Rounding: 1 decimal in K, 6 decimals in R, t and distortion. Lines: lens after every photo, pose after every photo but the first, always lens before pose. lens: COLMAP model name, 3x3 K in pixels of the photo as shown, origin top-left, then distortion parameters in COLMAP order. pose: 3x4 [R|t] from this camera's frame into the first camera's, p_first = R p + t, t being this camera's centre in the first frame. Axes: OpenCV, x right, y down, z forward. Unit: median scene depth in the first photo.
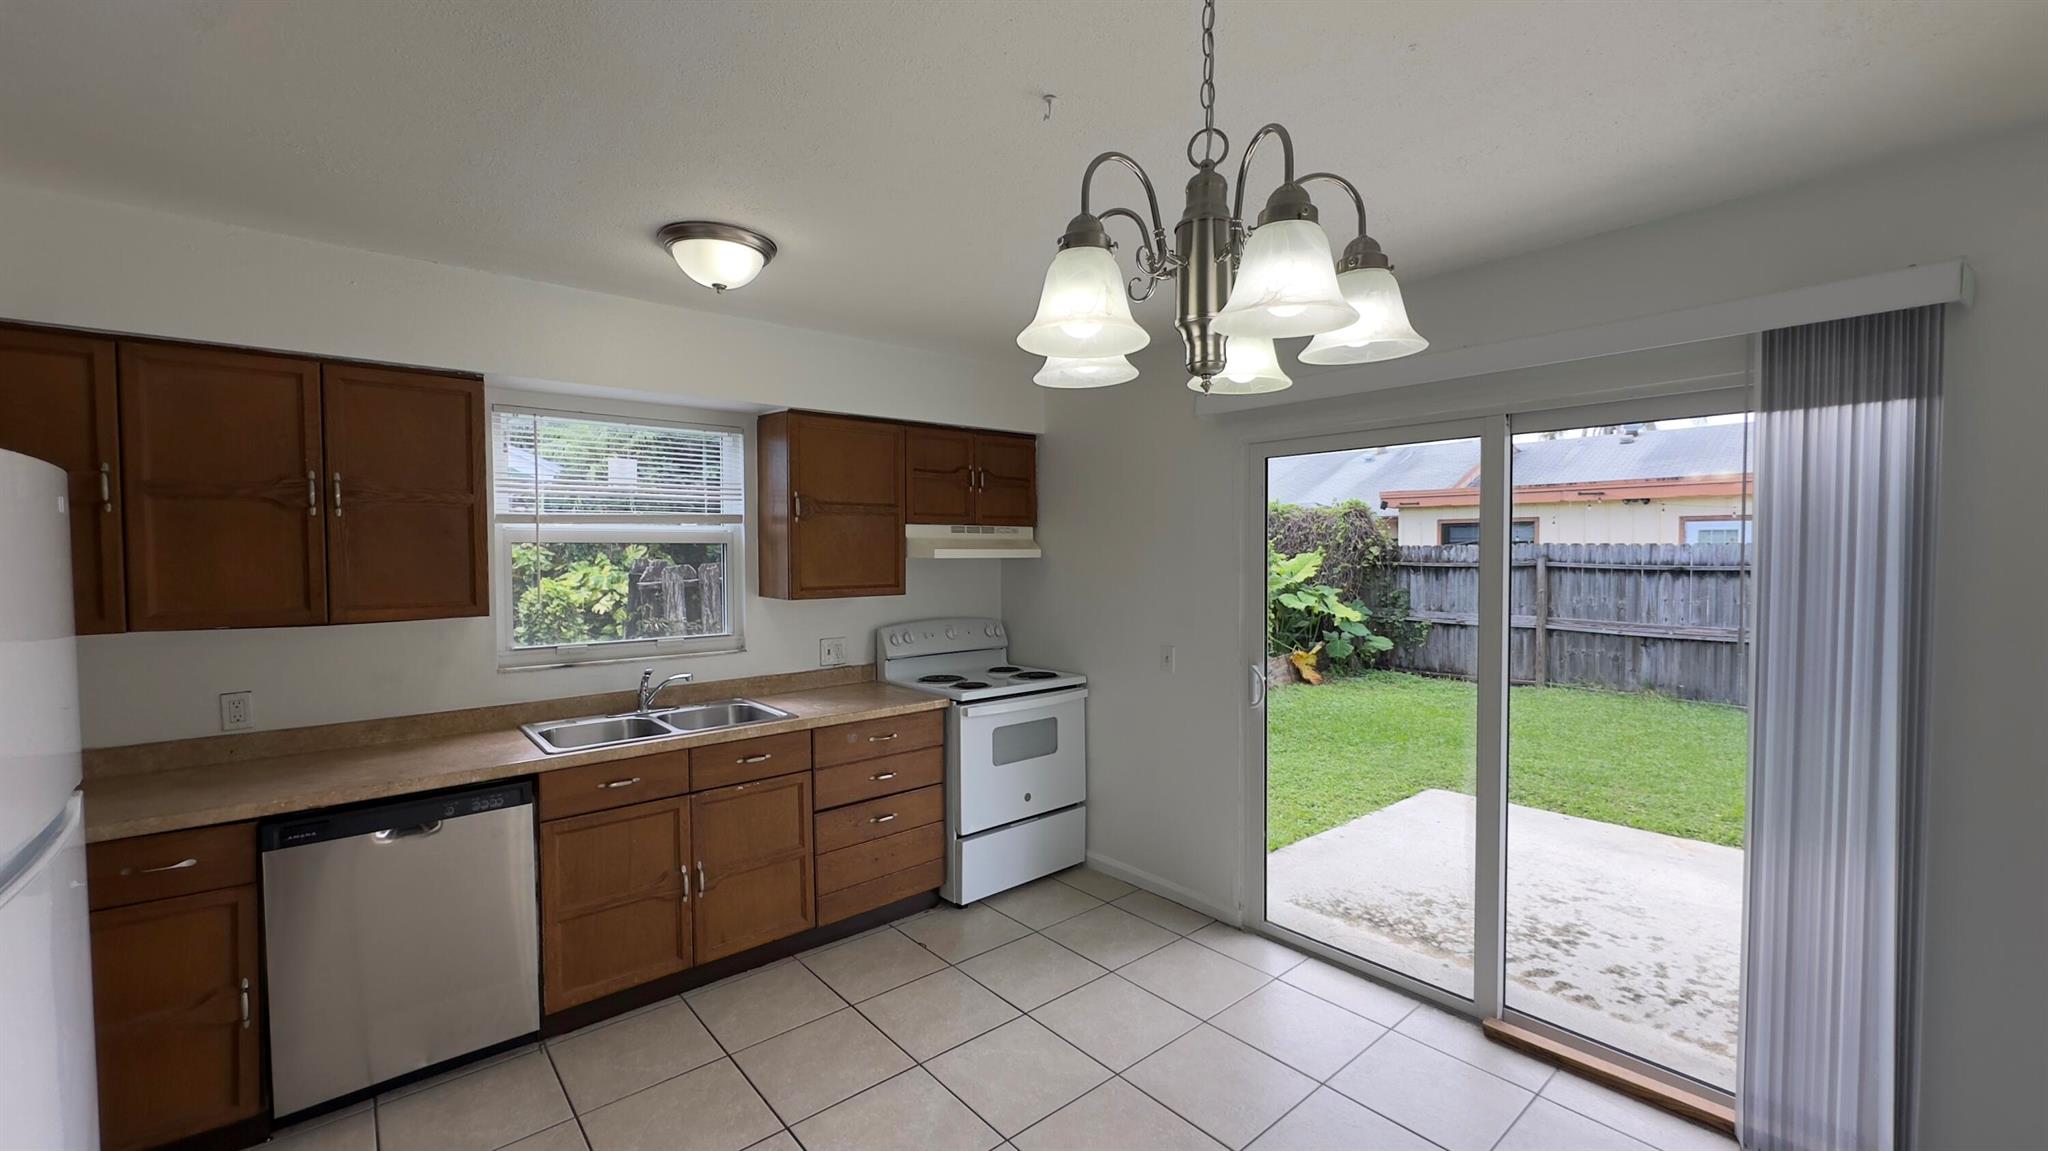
lens RADIAL K [[816.7, 0, 1037.5], [0, 816.7, 573.7], [0, 0, 1]] dist [-0.001113, -0.000093]
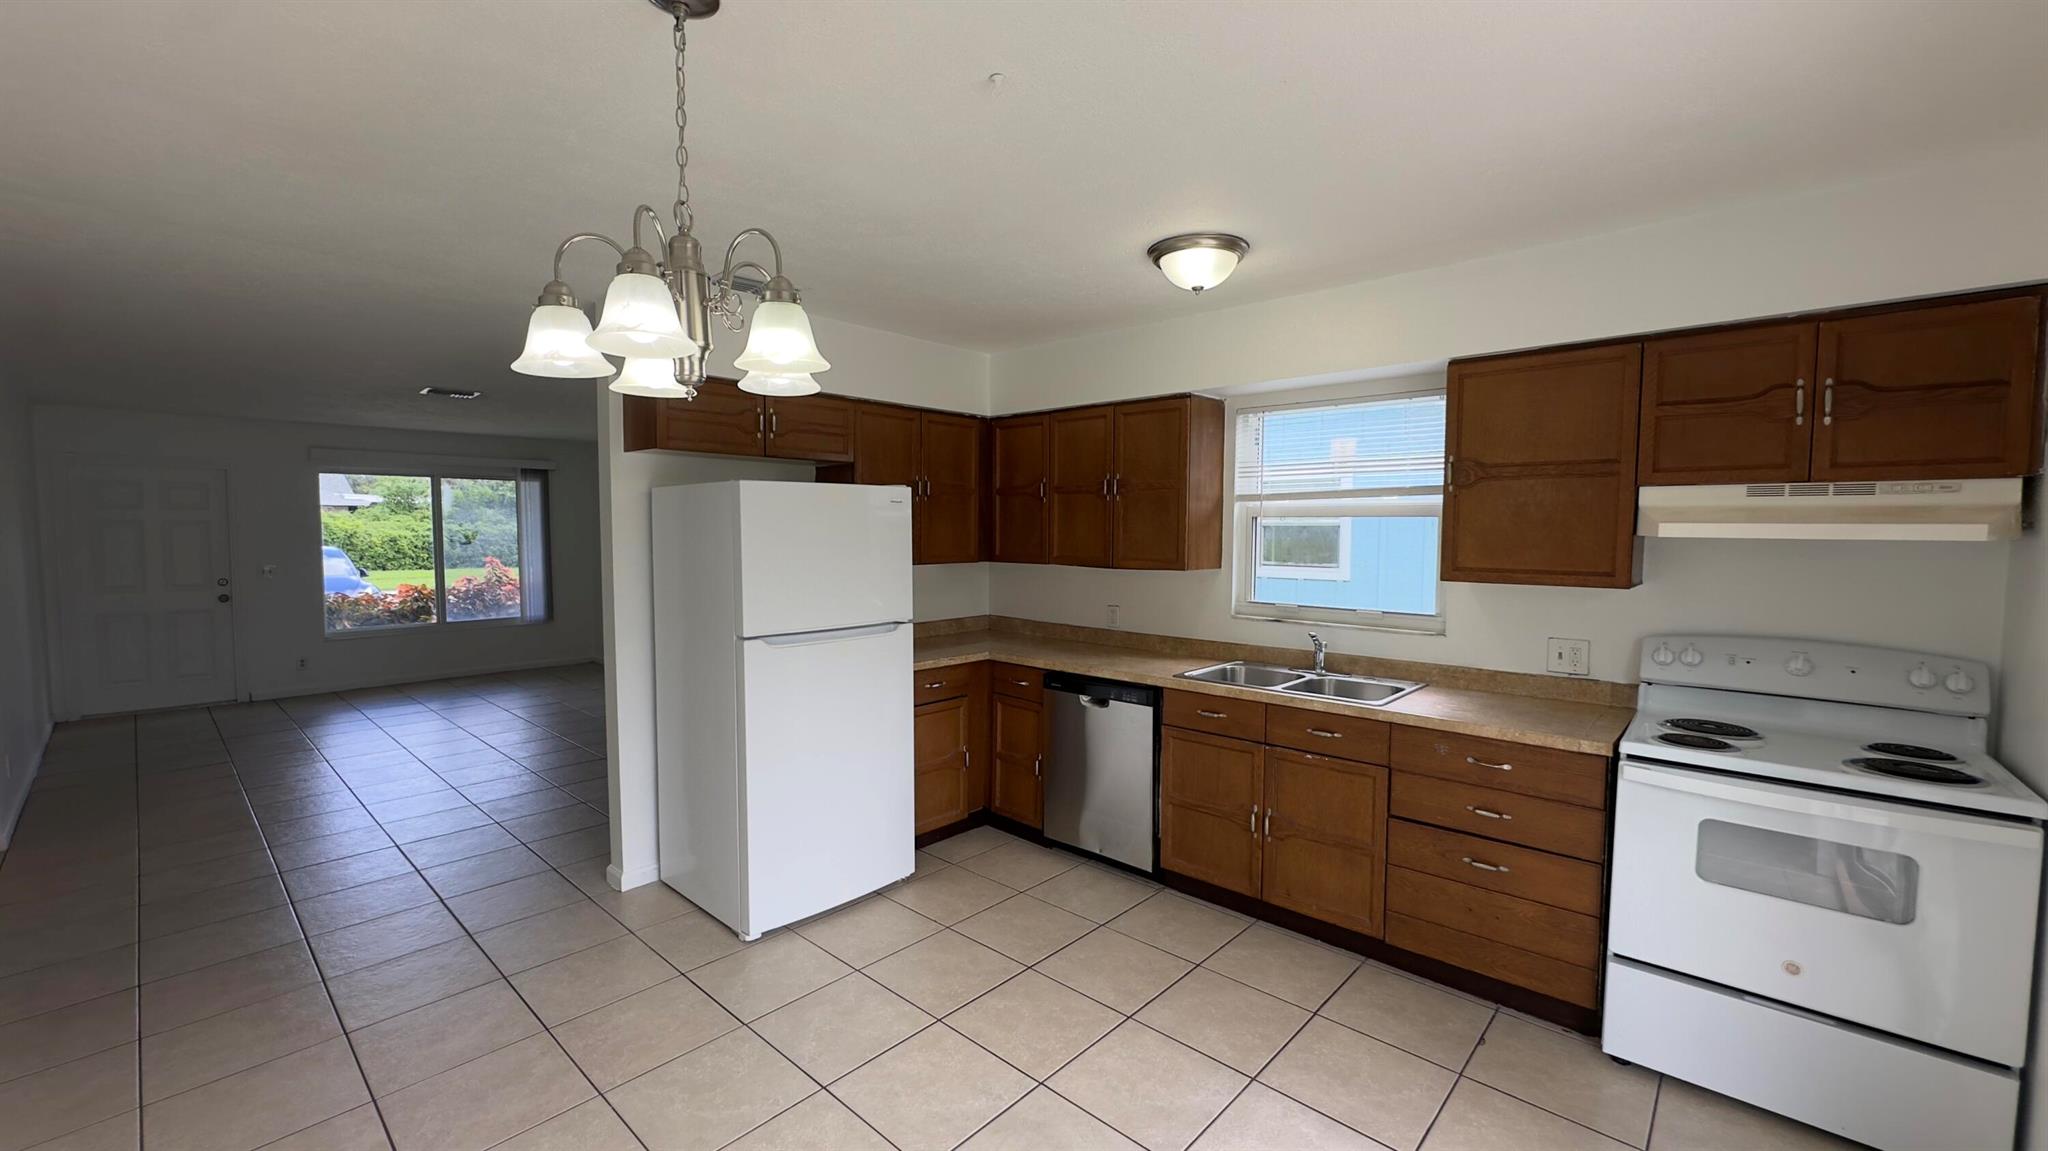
lens RADIAL K [[816.7, 0, 1028.7], [0, 816.7, 580.7], [0, 0, 1]] dist [-0.001113, -0.000093]
pose [[0.122398, 0.065890, -0.990292, 0.460492], [-0.037611, 0.997385, 0.061713, -0.004843], [0.991768, 0.029693, 0.124556, 0.407655]]
